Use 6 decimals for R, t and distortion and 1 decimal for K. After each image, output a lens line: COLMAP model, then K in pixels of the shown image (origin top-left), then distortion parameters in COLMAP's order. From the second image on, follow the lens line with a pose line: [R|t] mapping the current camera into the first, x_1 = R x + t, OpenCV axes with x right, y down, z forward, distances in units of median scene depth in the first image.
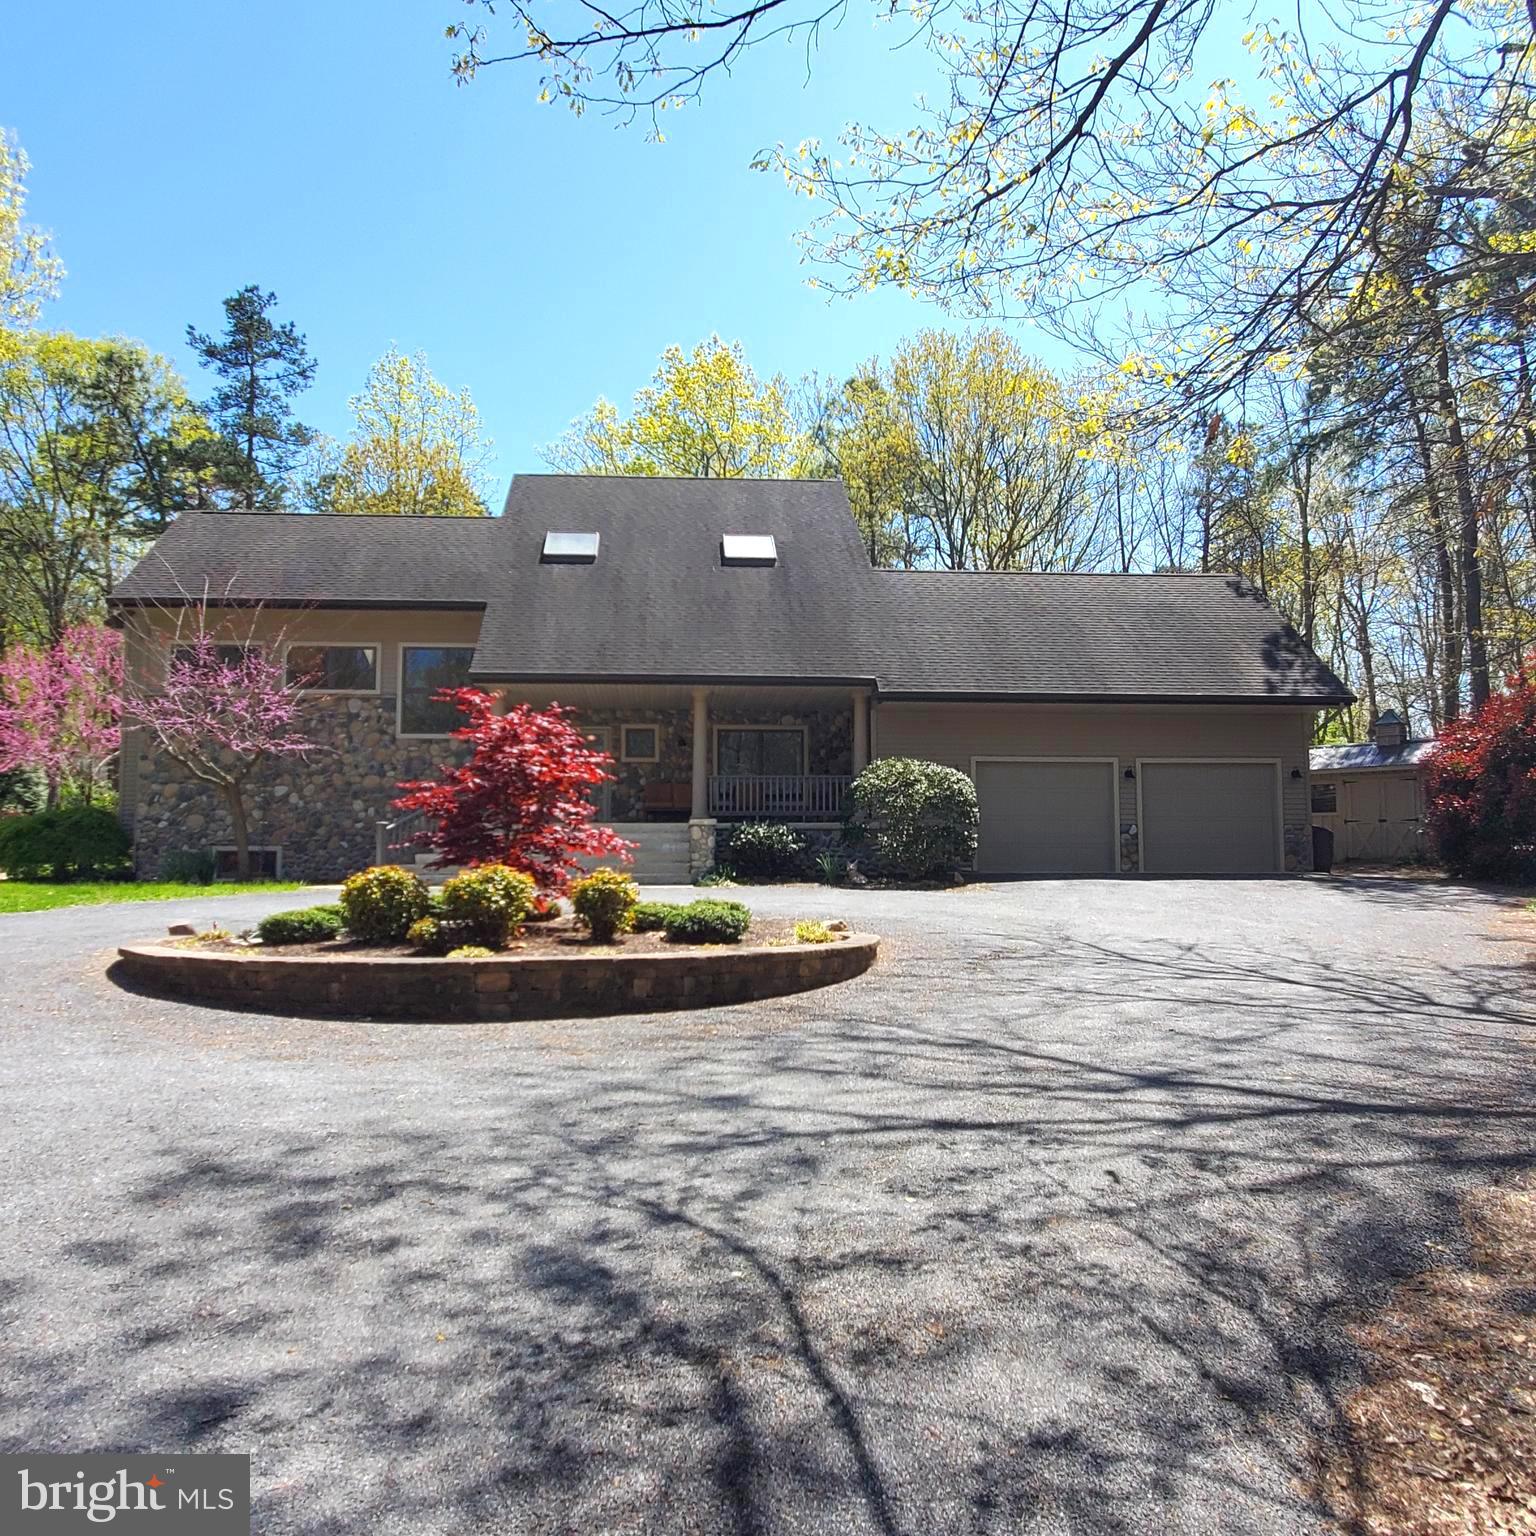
lens RADIAL K [[1191.6, 0, 768.0], [0, 1191.6, 768.0], [0, 0, 1]] dist [-0.006471, -0.001996]
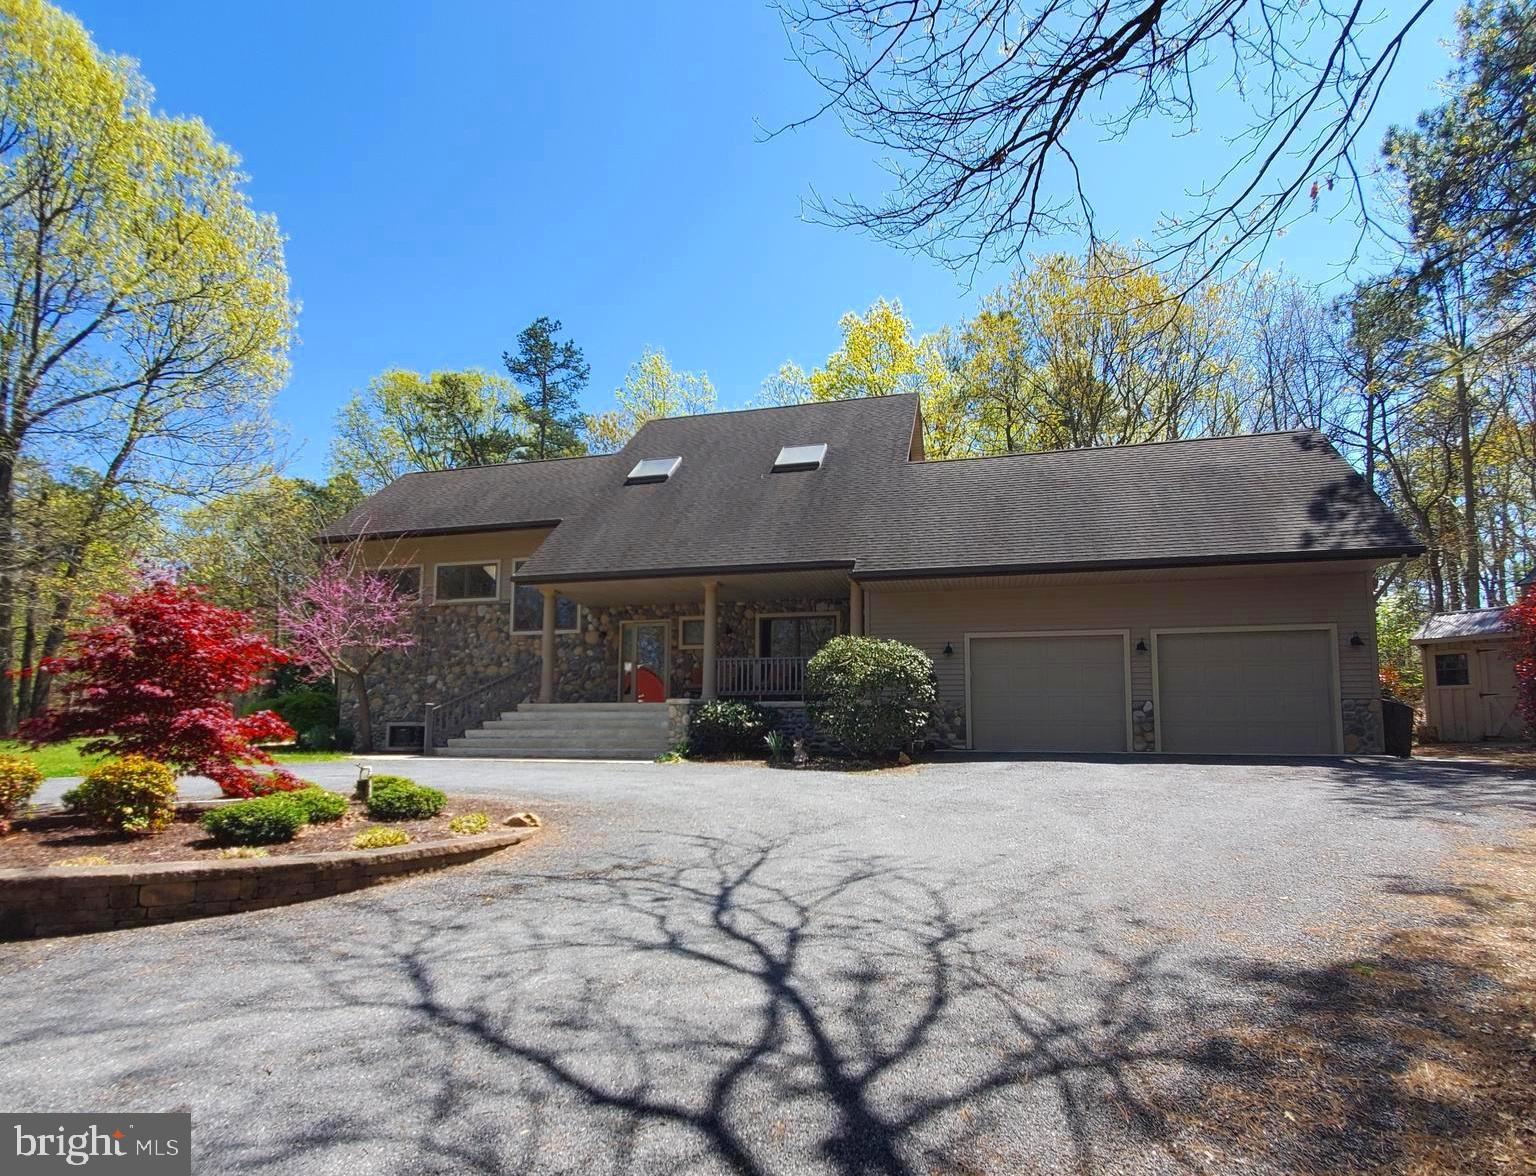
lens RADIAL K [[852.0, 0, 766.7], [0, 852.0, 654.3], [0, 0, 1]] dist [0.002553, -0.000251]
pose [[0.938315, -0.025661, -0.344827, 0.250698], [0.022724, 0.999663, -0.012555, 0.012428], [0.345033, 0.003944, 0.938582, 0.265593]]
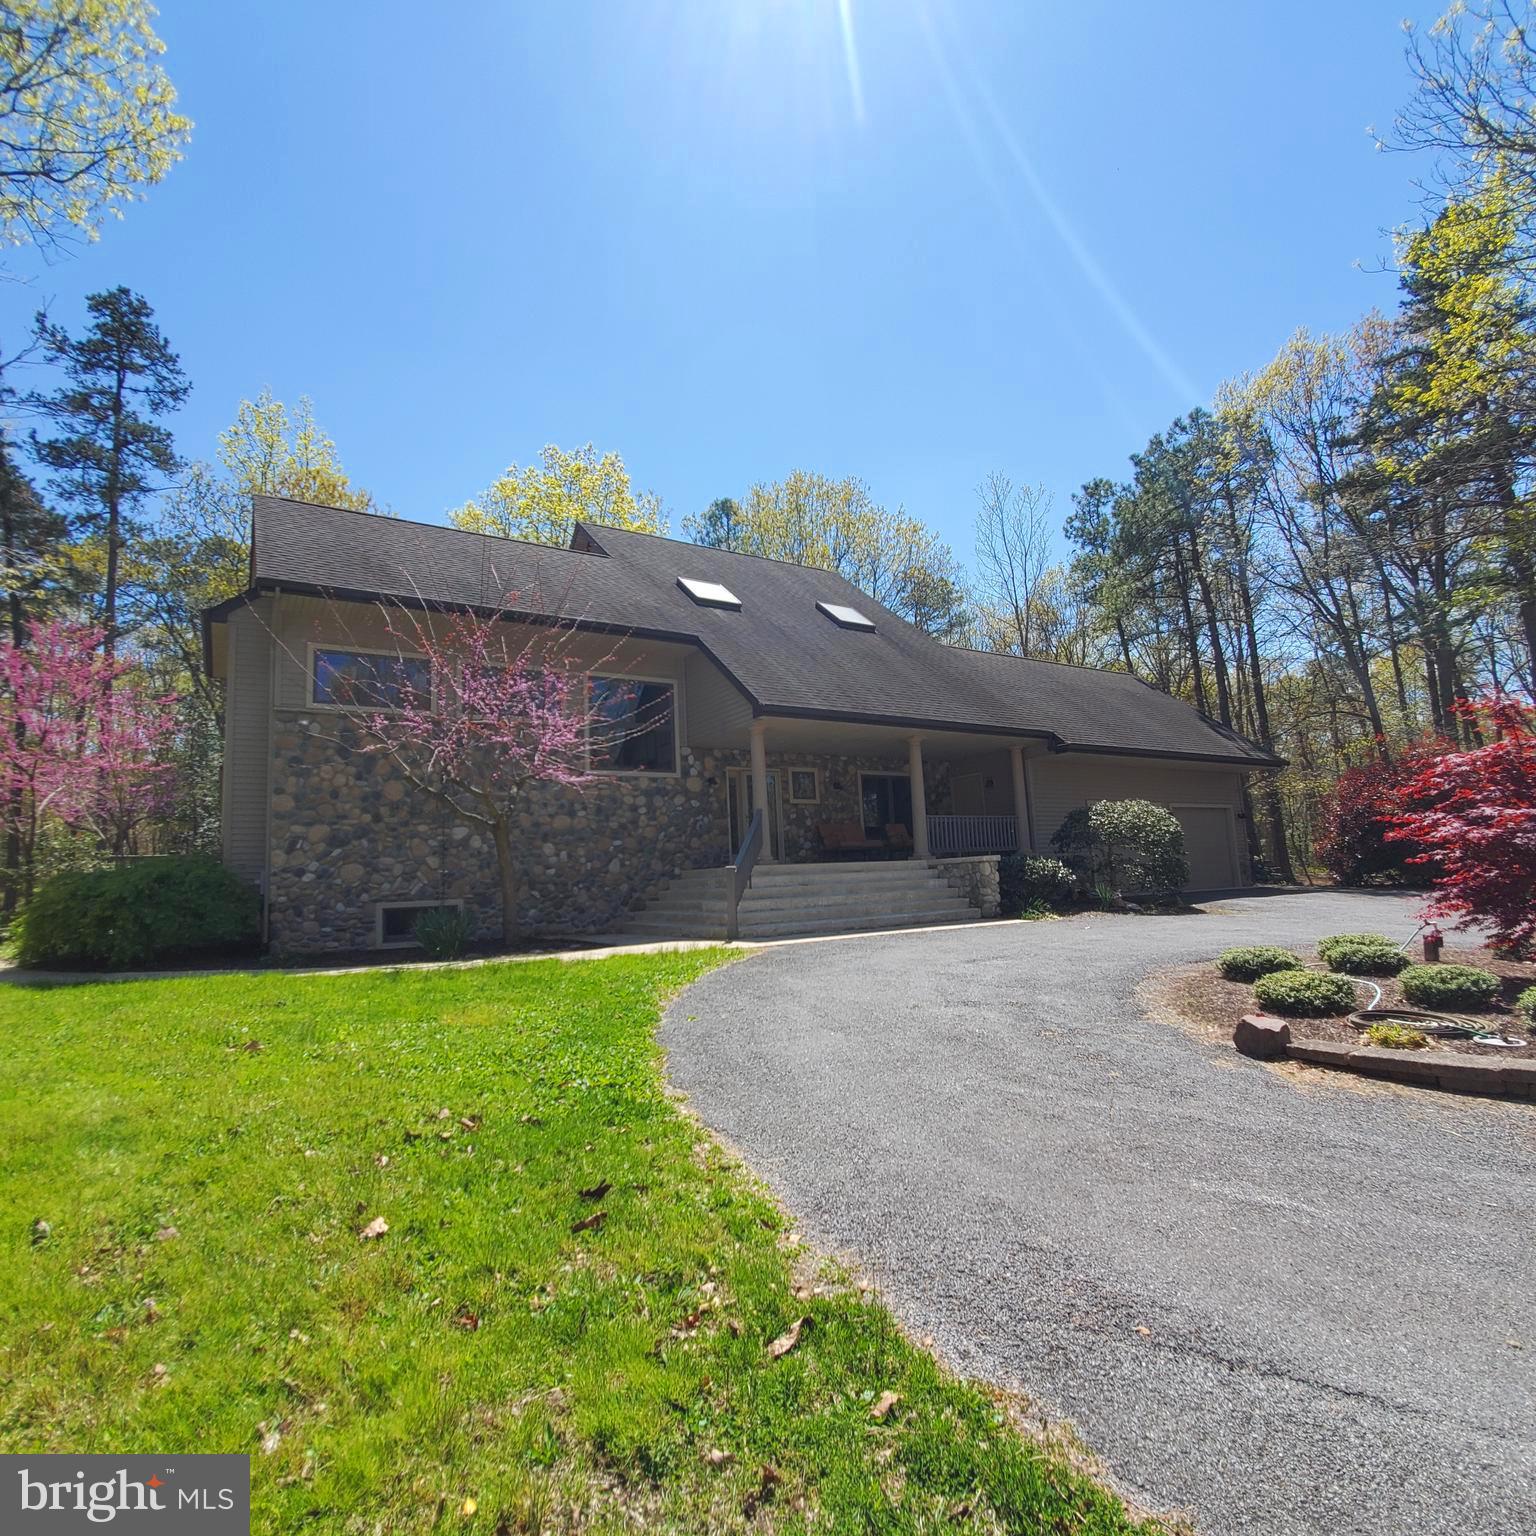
lens RADIAL K [[848.1, 0, 746.7], [0, 848.1, 779.1], [0, 0, 1]] dist [0.010982, -0.012529]
pose [[0.889307, 0.023545, 0.456705, -0.510076], [0.001370, 0.998532, -0.054146, 0.014069], [-0.457310, 0.048778, 0.887969, 0.379545]]
